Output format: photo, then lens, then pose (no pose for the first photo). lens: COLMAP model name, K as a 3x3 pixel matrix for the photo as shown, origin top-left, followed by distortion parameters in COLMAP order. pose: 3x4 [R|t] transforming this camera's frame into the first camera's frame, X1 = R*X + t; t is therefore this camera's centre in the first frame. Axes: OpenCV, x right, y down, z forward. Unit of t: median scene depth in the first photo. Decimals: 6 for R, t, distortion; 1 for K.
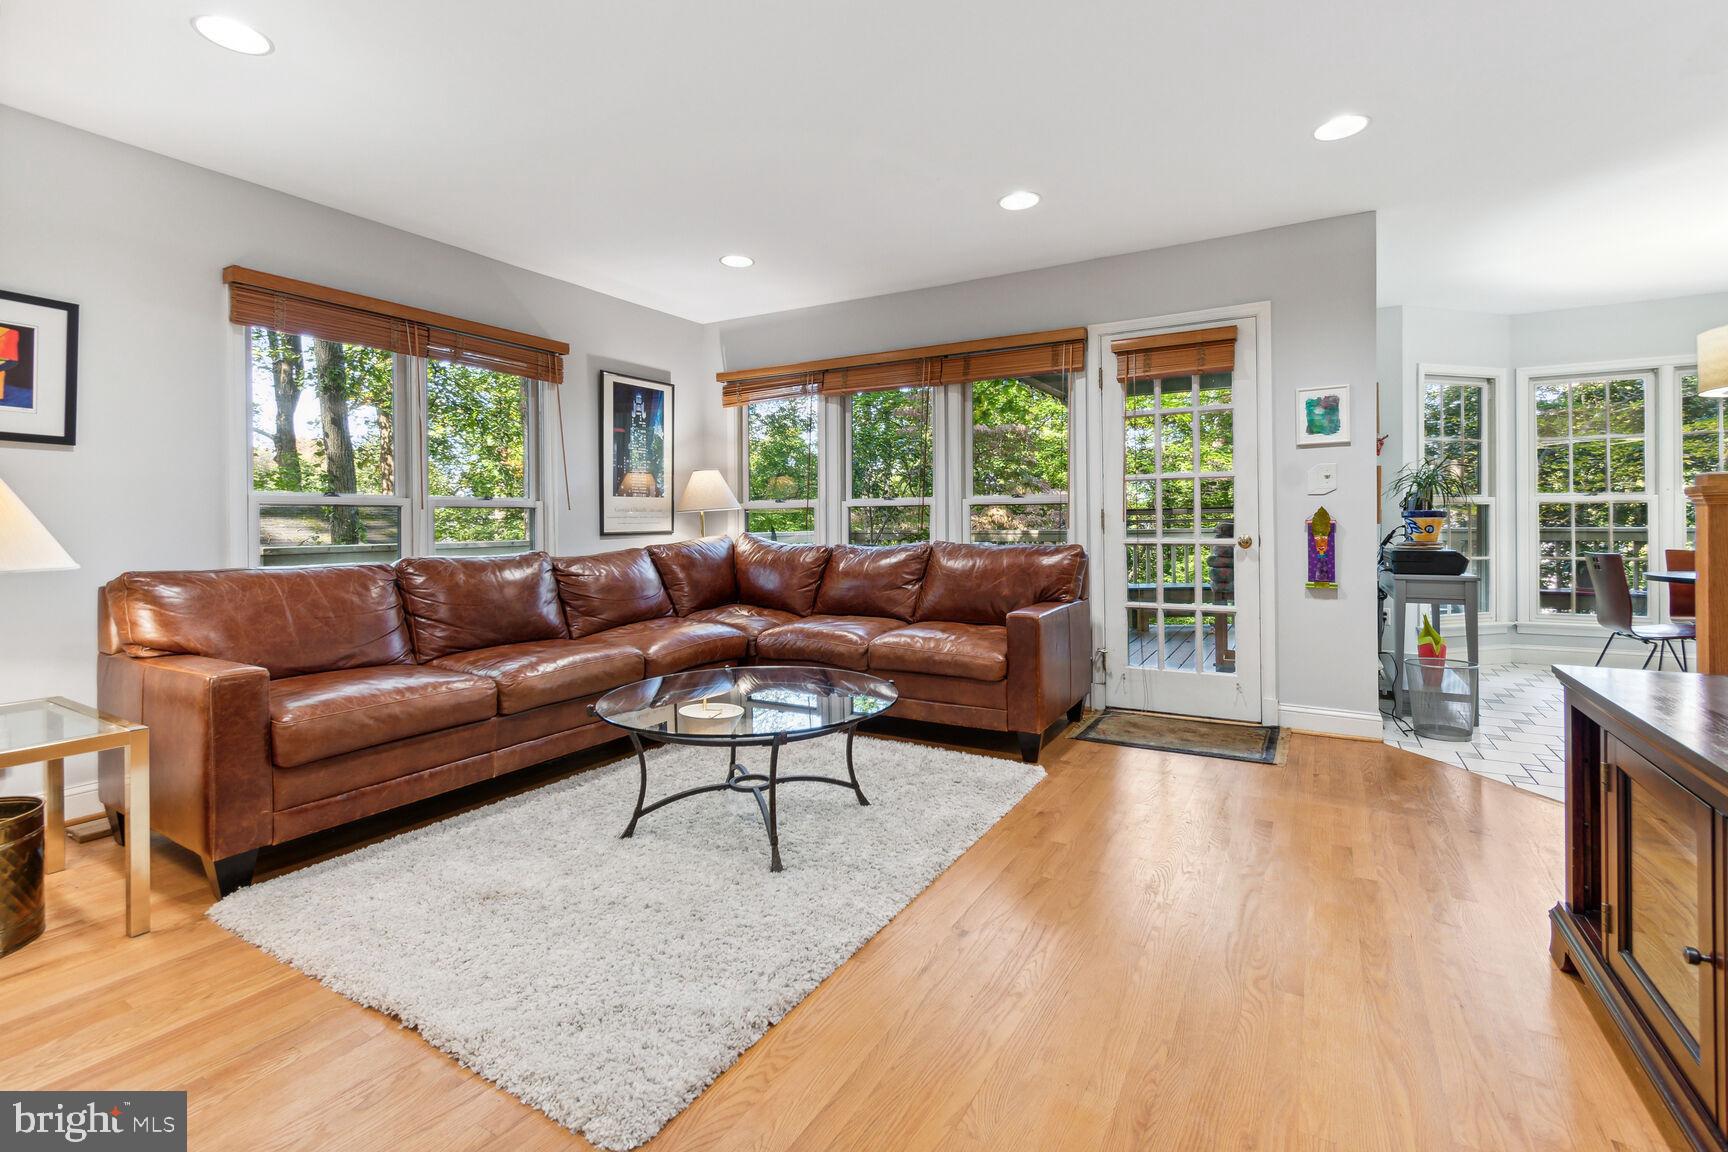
lens RADIAL K [[767.3, 0, 891.2], [0, 767.3, 517.8], [0, 0, 1]] dist [0.001602, -0.000122]
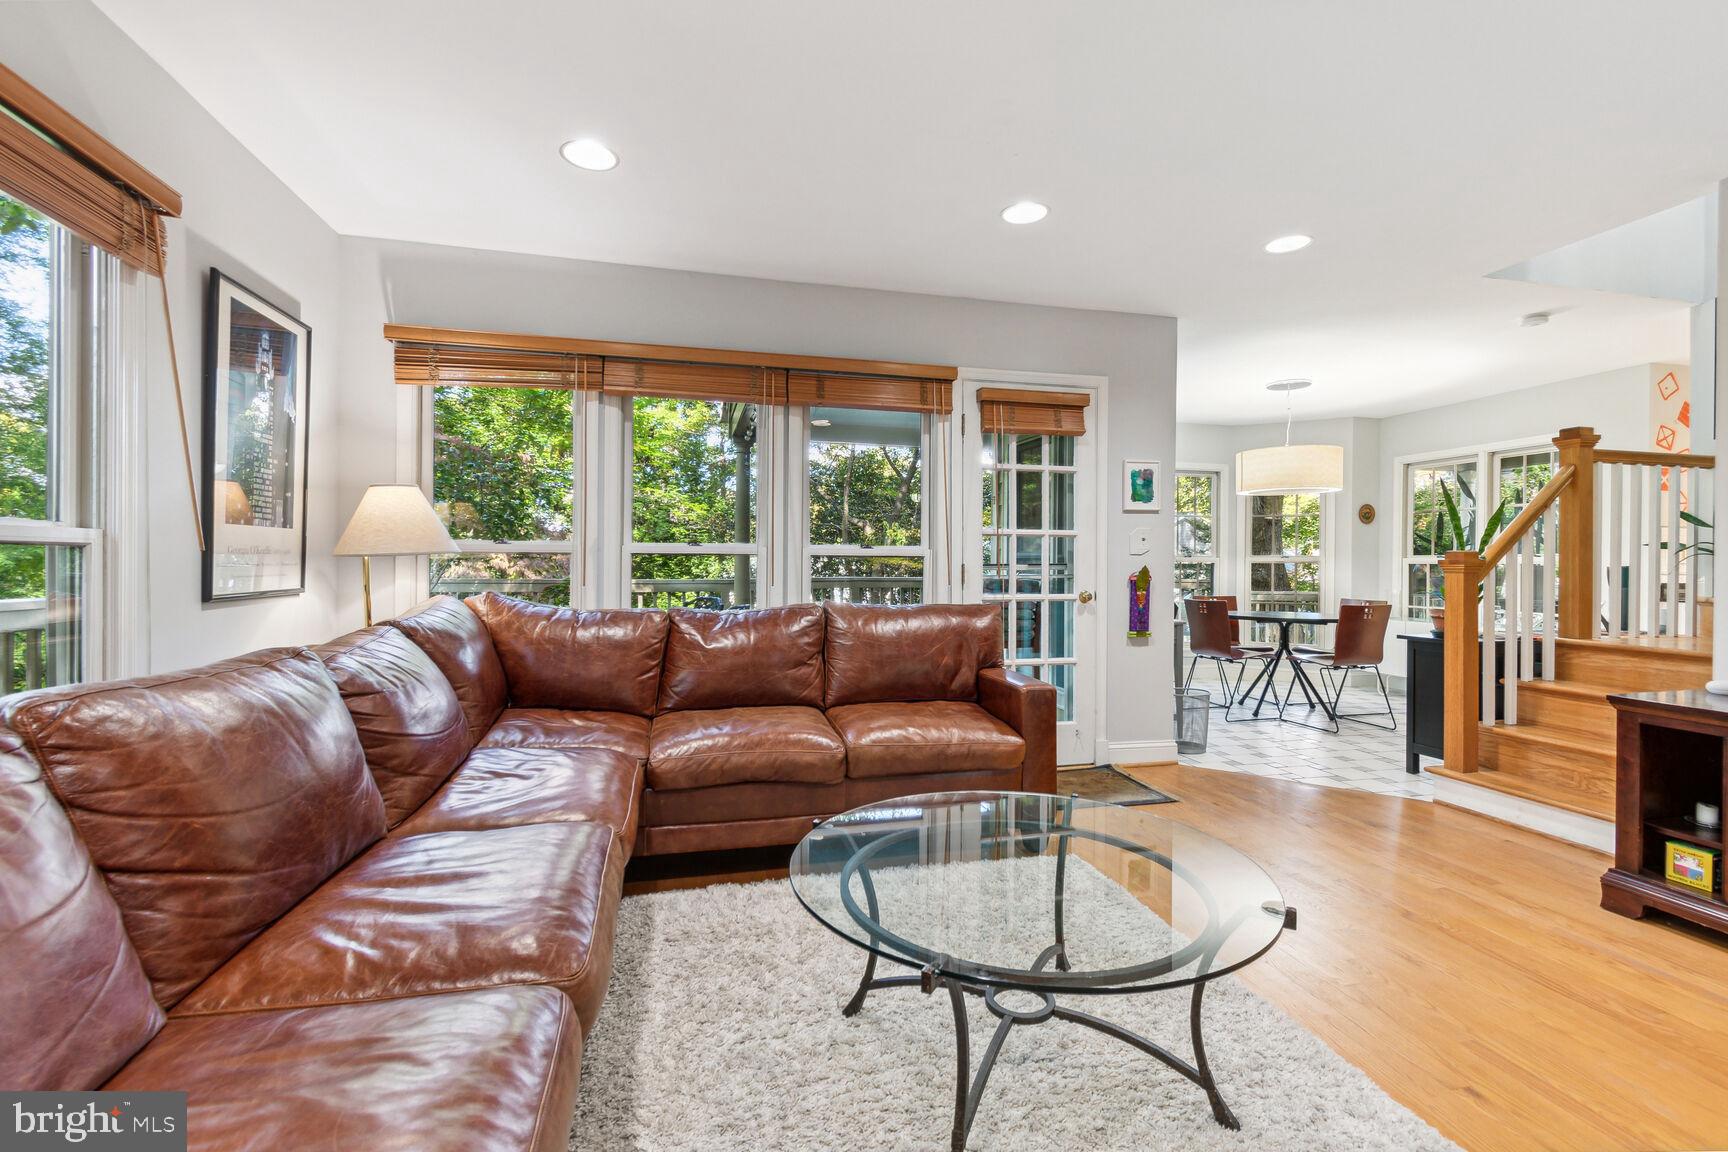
lens RADIAL K [[767.3, 0, 862.0], [0, 767.3, 567.8], [0, 0, 1]] dist [0.001602, -0.000122]
pose [[0.735956, 0.007824, 0.676984, -0.487083], [-0.016178, 0.999851, 0.006031, -0.011079], [-0.676836, -0.015391, 0.735973, 0.417577]]
